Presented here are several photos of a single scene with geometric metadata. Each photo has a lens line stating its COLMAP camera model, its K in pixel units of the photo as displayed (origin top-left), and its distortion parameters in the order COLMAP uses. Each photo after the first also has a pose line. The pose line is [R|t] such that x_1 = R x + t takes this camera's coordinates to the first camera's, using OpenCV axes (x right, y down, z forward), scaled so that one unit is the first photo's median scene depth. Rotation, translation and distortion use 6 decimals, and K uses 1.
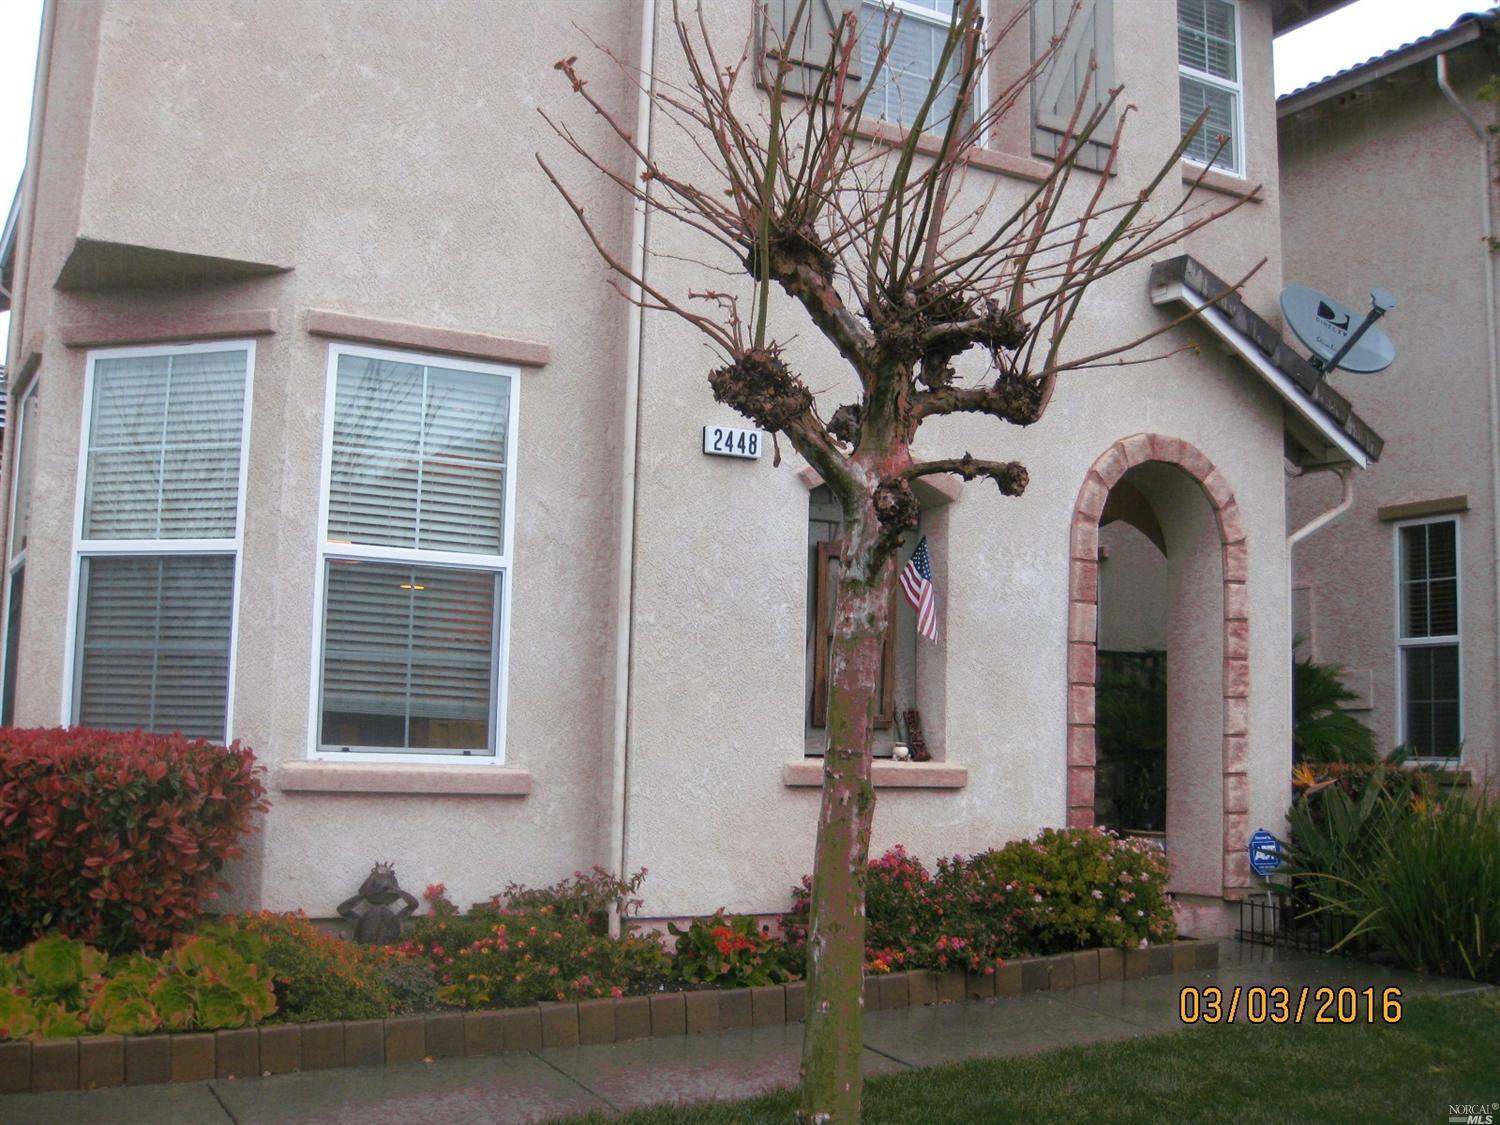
lens RADIAL K [[1668.9, 0, 750.0], [0, 1668.9, 562.5], [0, 0, 1]] dist [-0.165301, 0.107433]
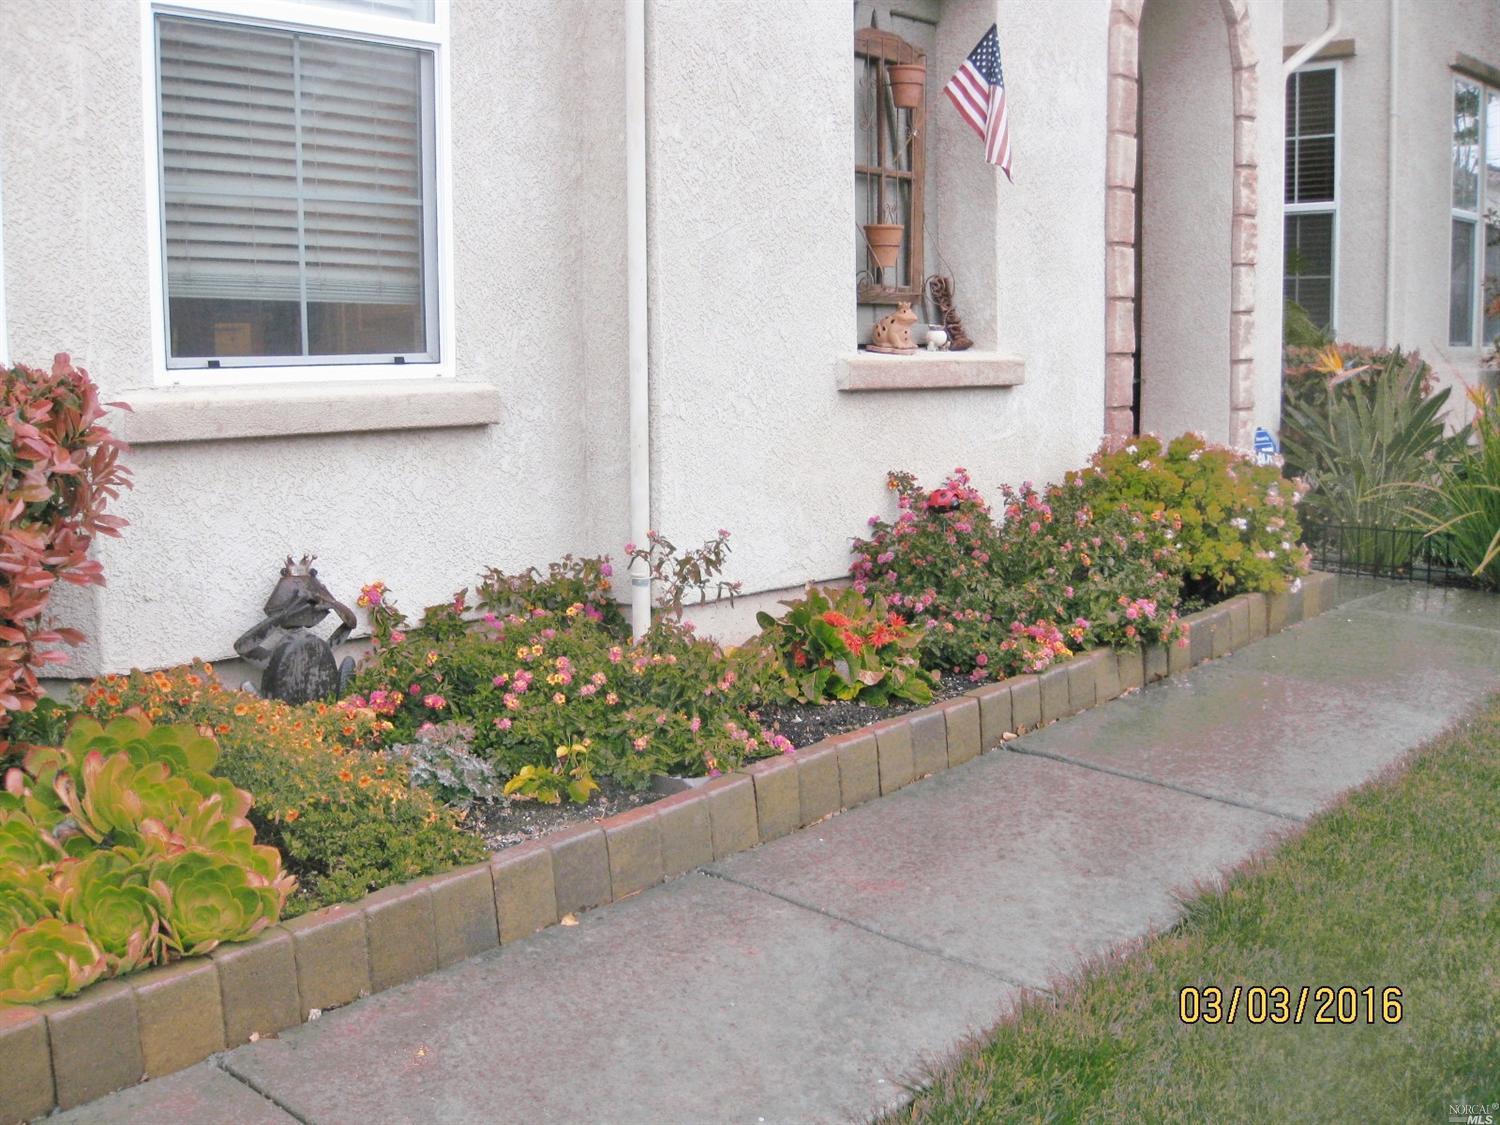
lens RADIAL K [[1668.9, 0, 750.0], [0, 1668.9, 562.5], [0, 0, 1]] dist [-0.165301, 0.107433]
pose [[0.947894, -0.073971, 0.309881, -0.232393], [-0.000717, 0.972174, 0.234260, 0.045046], [-0.318586, -0.222275, 0.921464, 0.385032]]
